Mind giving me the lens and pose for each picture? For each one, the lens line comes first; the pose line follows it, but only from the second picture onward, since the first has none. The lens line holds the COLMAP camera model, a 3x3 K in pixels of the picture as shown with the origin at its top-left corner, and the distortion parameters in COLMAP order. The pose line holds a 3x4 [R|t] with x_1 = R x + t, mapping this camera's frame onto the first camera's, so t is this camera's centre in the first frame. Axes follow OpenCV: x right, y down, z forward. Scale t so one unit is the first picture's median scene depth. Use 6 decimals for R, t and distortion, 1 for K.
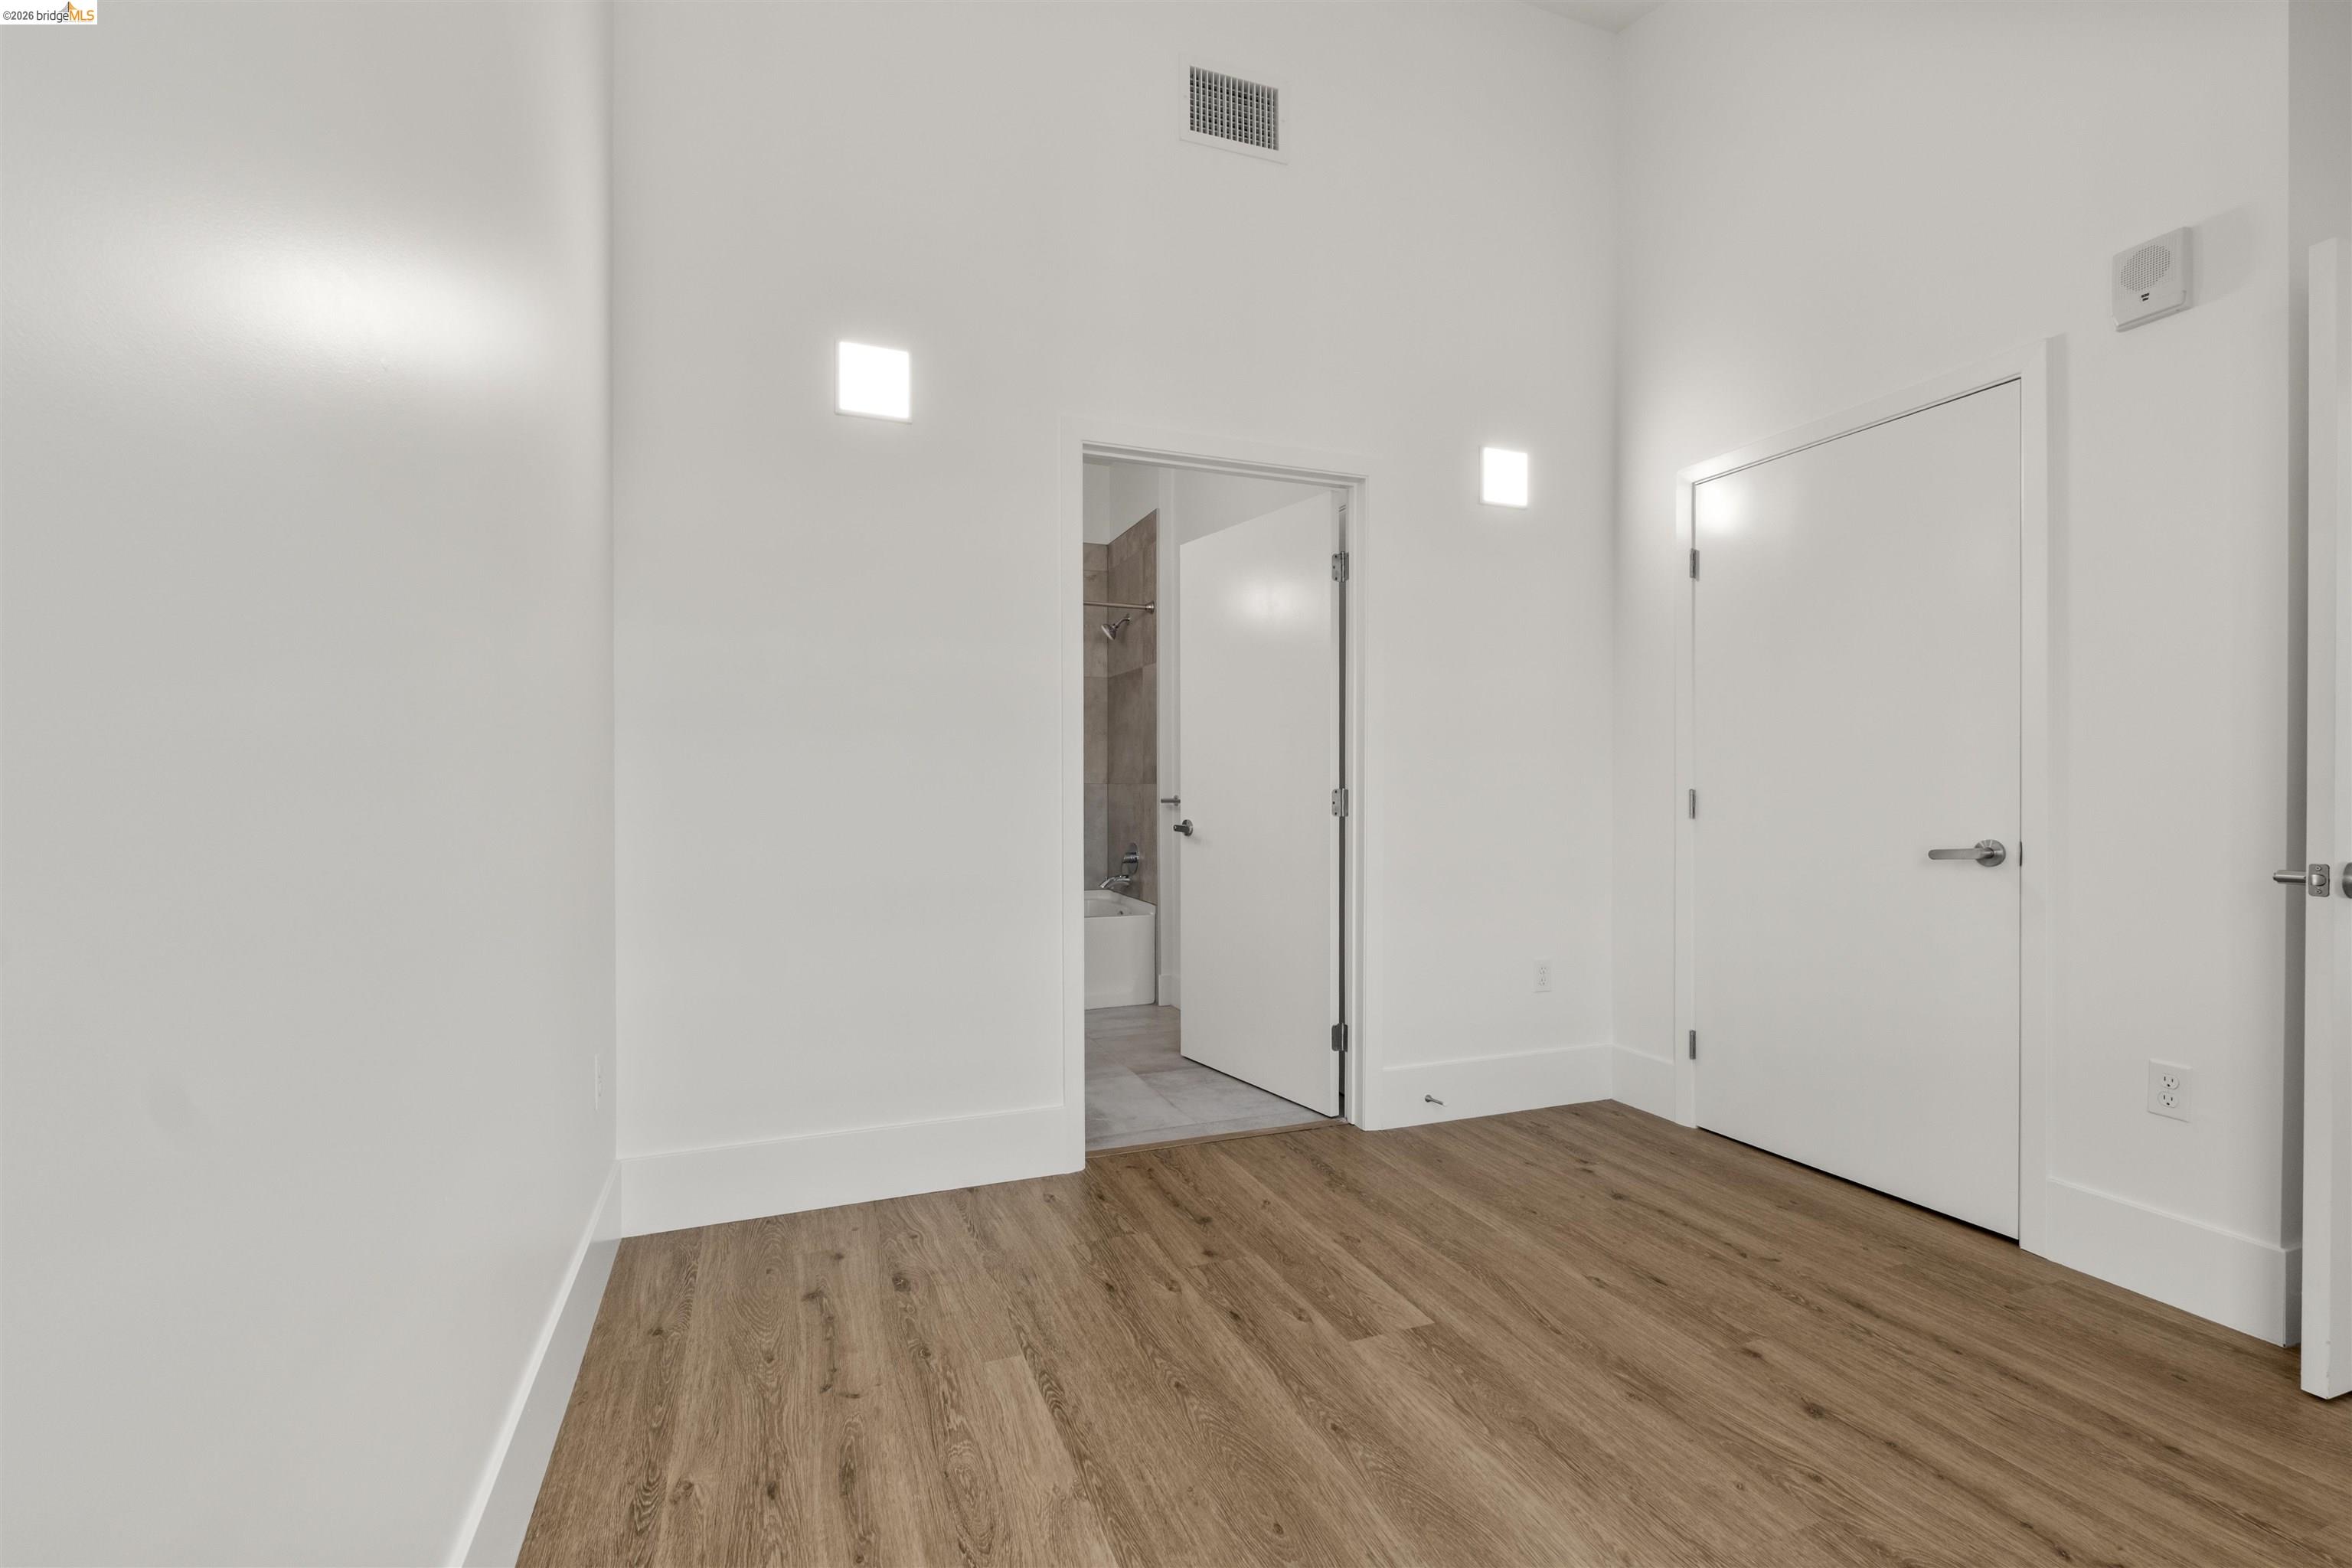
lens RADIAL K [[1051.1, 0, 1186.7], [0, 1051.1, 771.2], [0, 0, 1]] dist [0.012883, -0.007577]
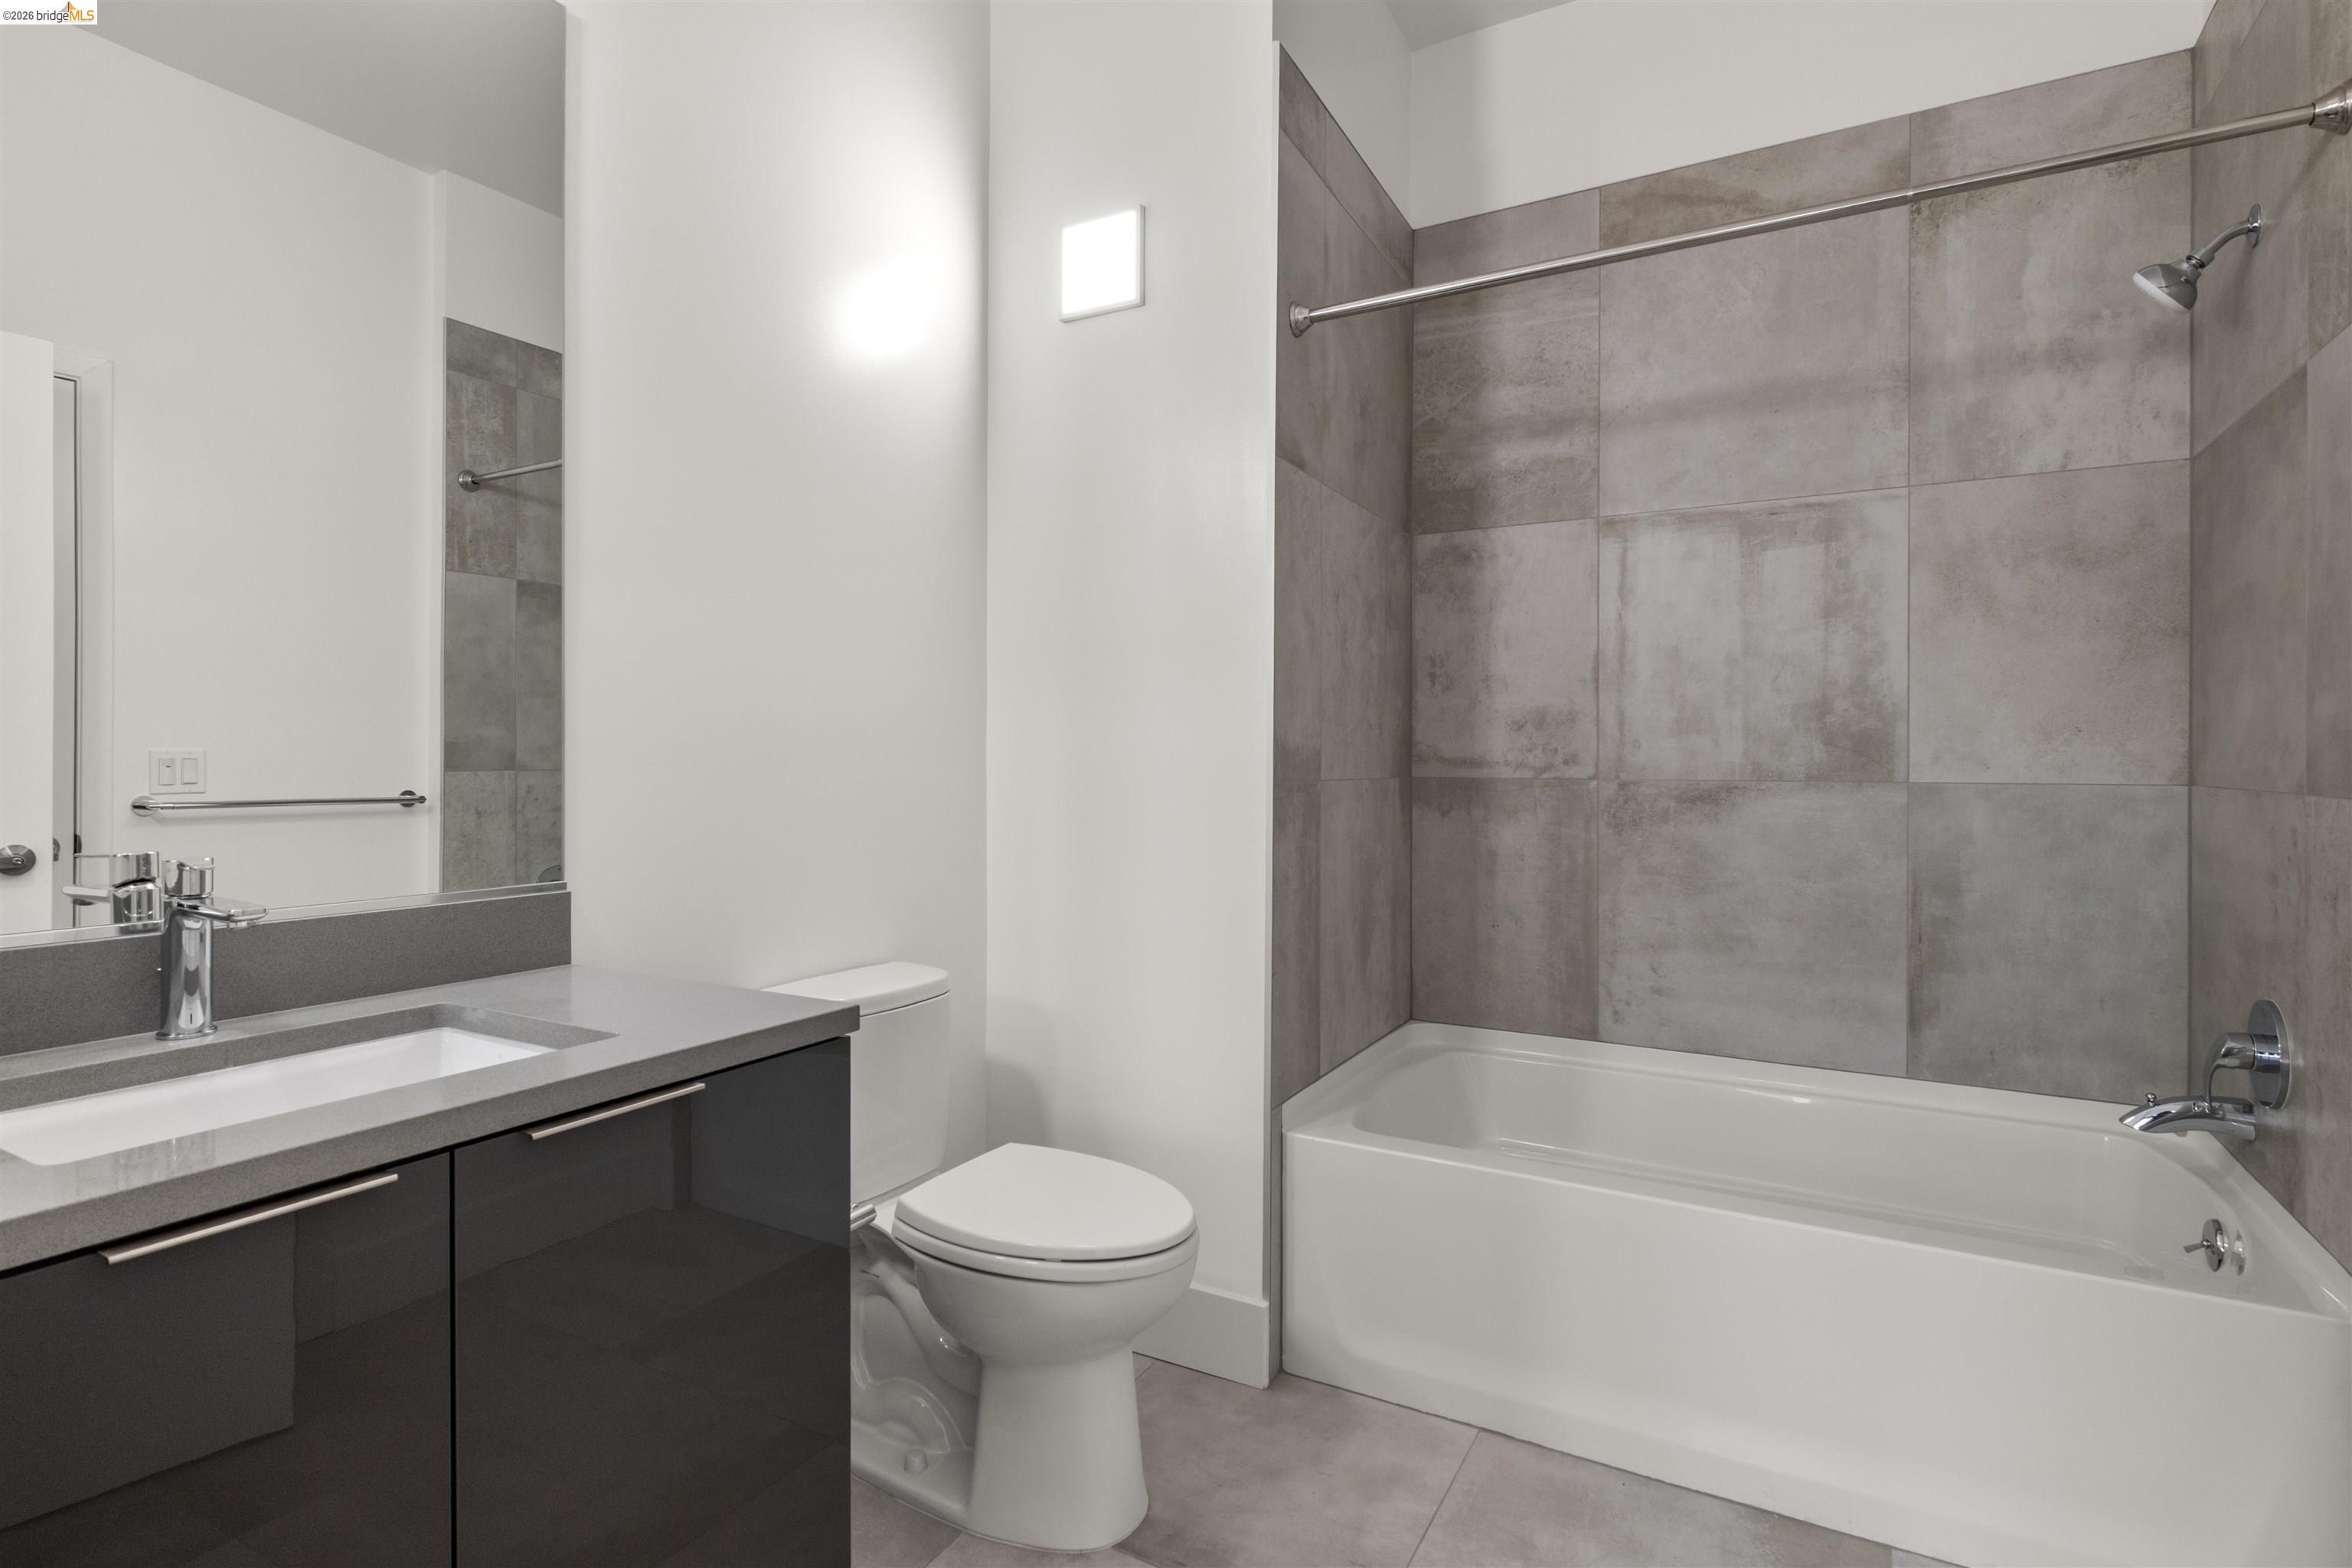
lens RADIAL K [[1169.9, 0, 1172.0], [0, 1169.9, 752.7], [0, 0, 1]] dist [0.002522, 0.000616]
pose [[0.617334, 0.002214, -0.786698, 0.016137], [0.002026, 0.999988, 0.004404, -0.000465], [0.786698, -0.004312, 0.617323, 0.571317]]
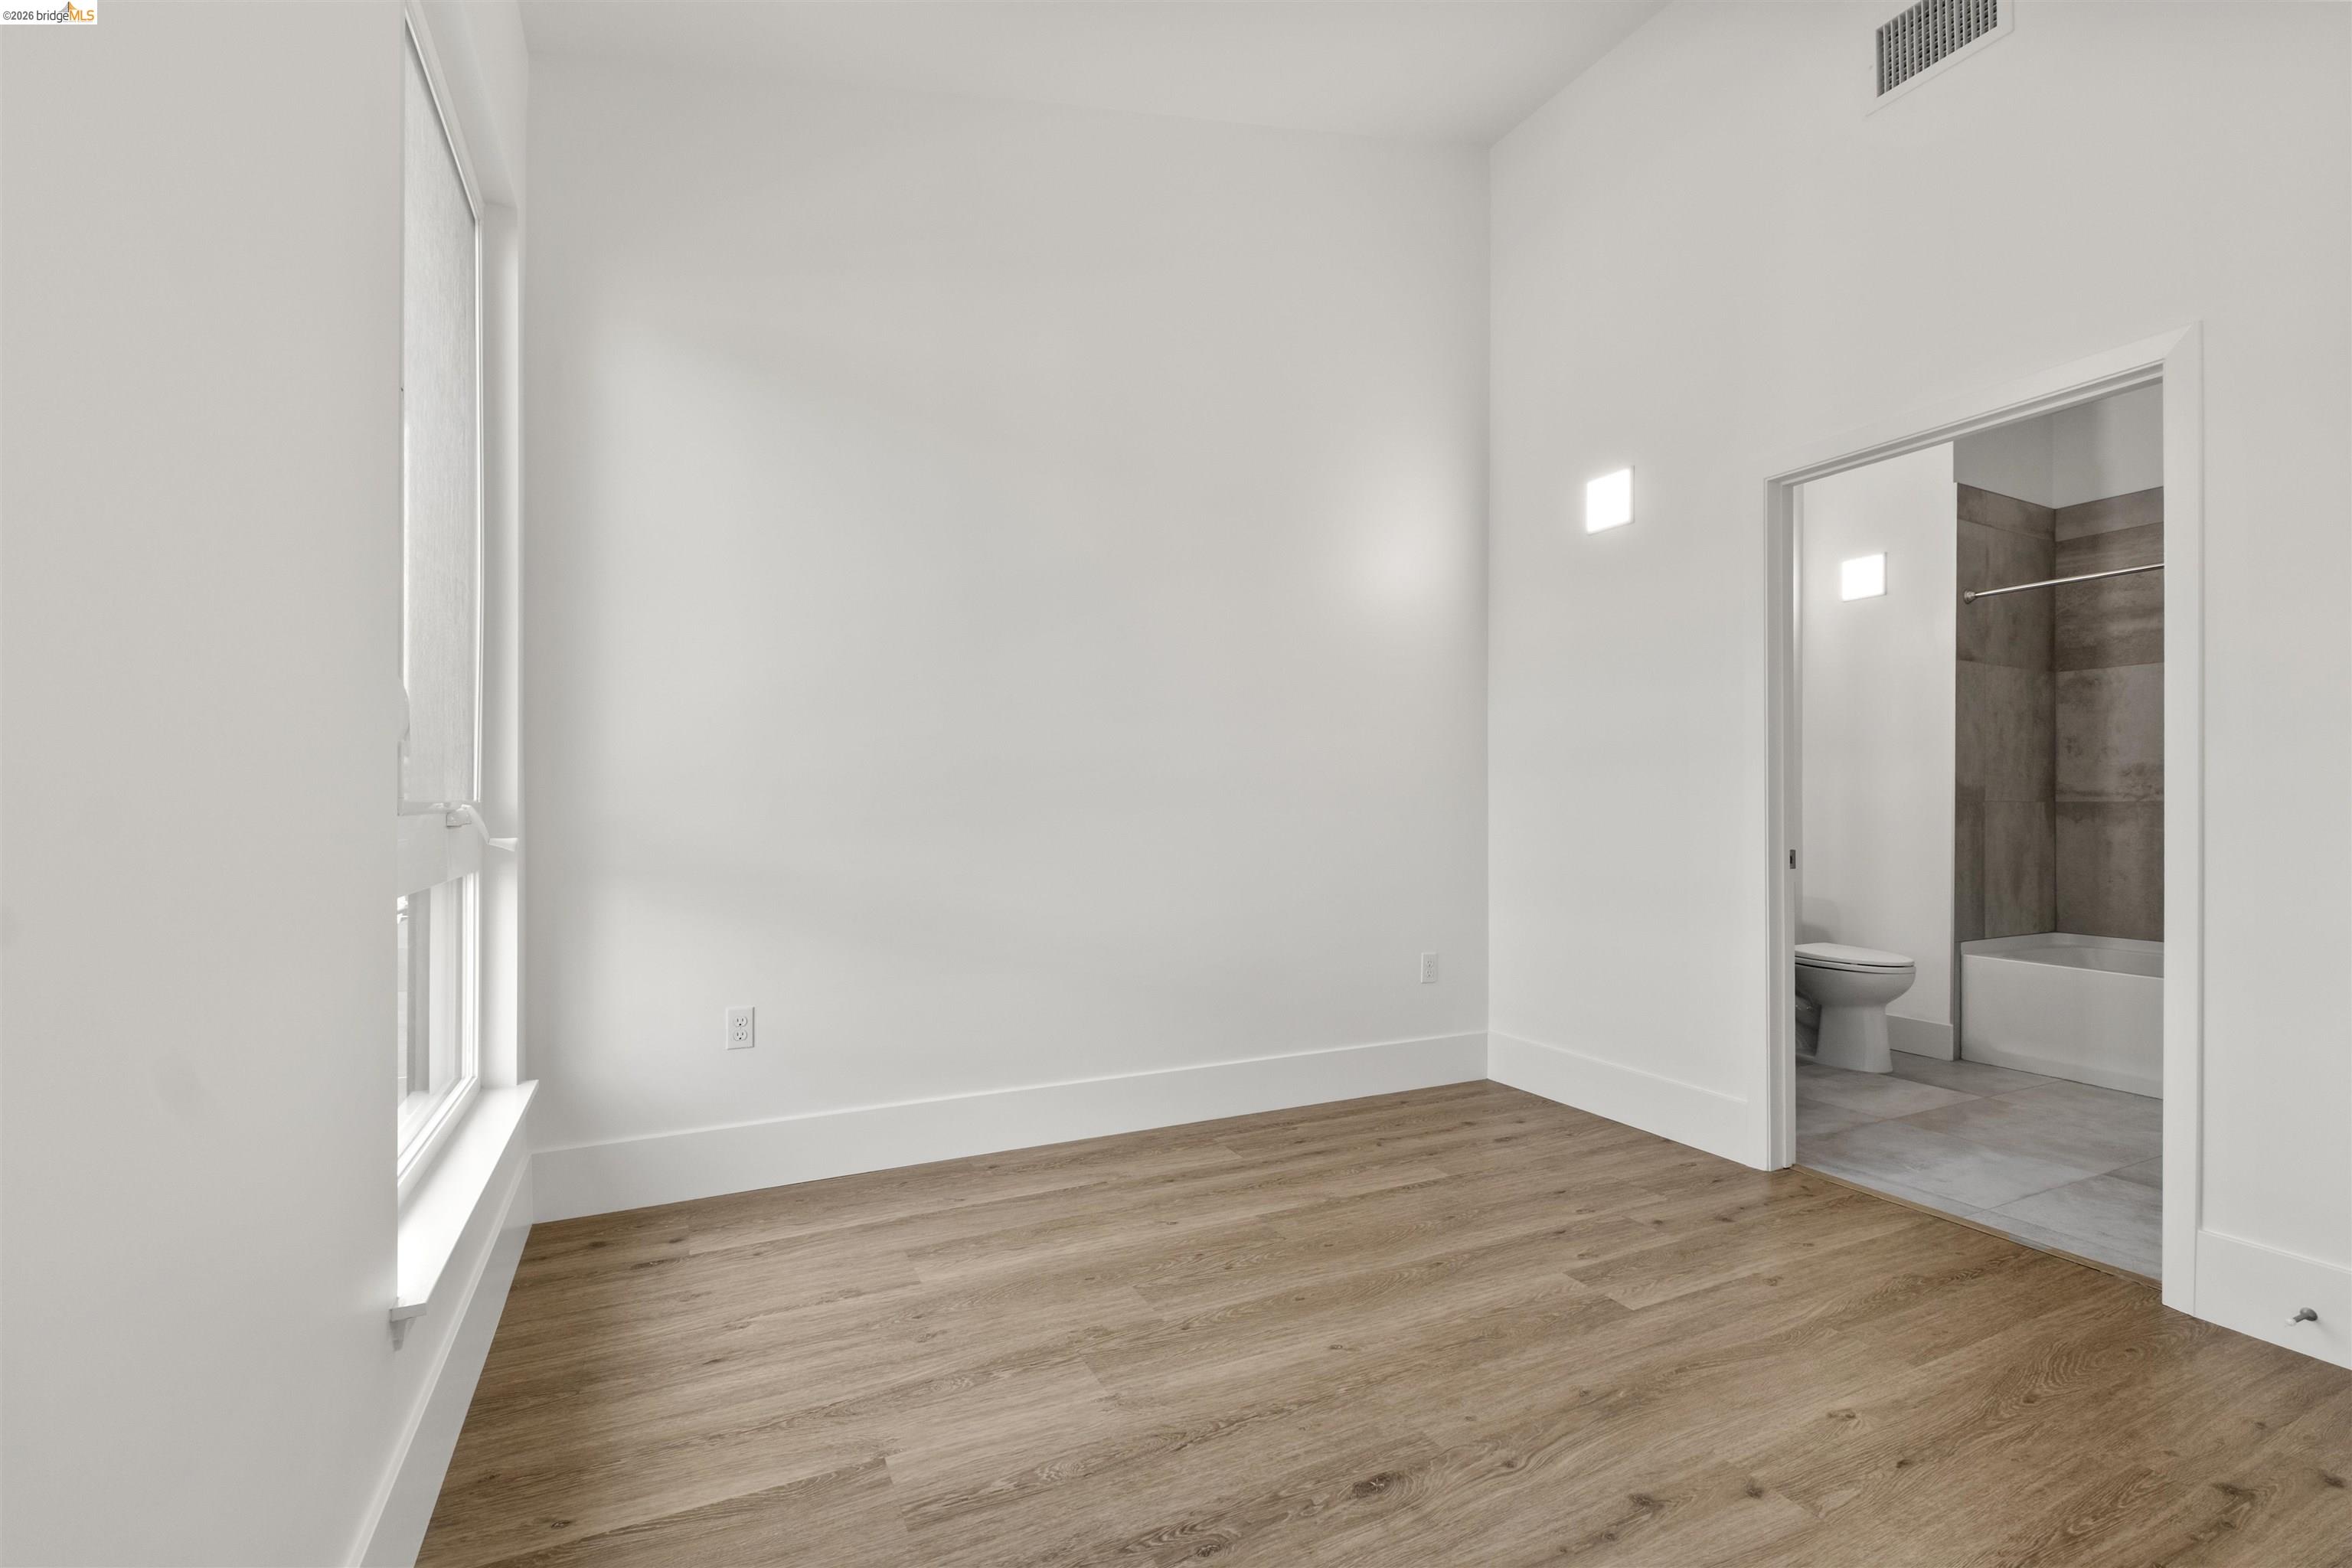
lens RADIAL K [[1023.7, 0, 1179.2], [0, 1023.7, 798.8], [0, 0, 1]] dist [-0.015793, 0.000067]
pose [[0.055619, 0.002076, -0.998450, 0.489935], [0.007346, 0.999970, 0.002488, 0.003136], [0.998425, -0.007473, 0.055602, 0.187522]]
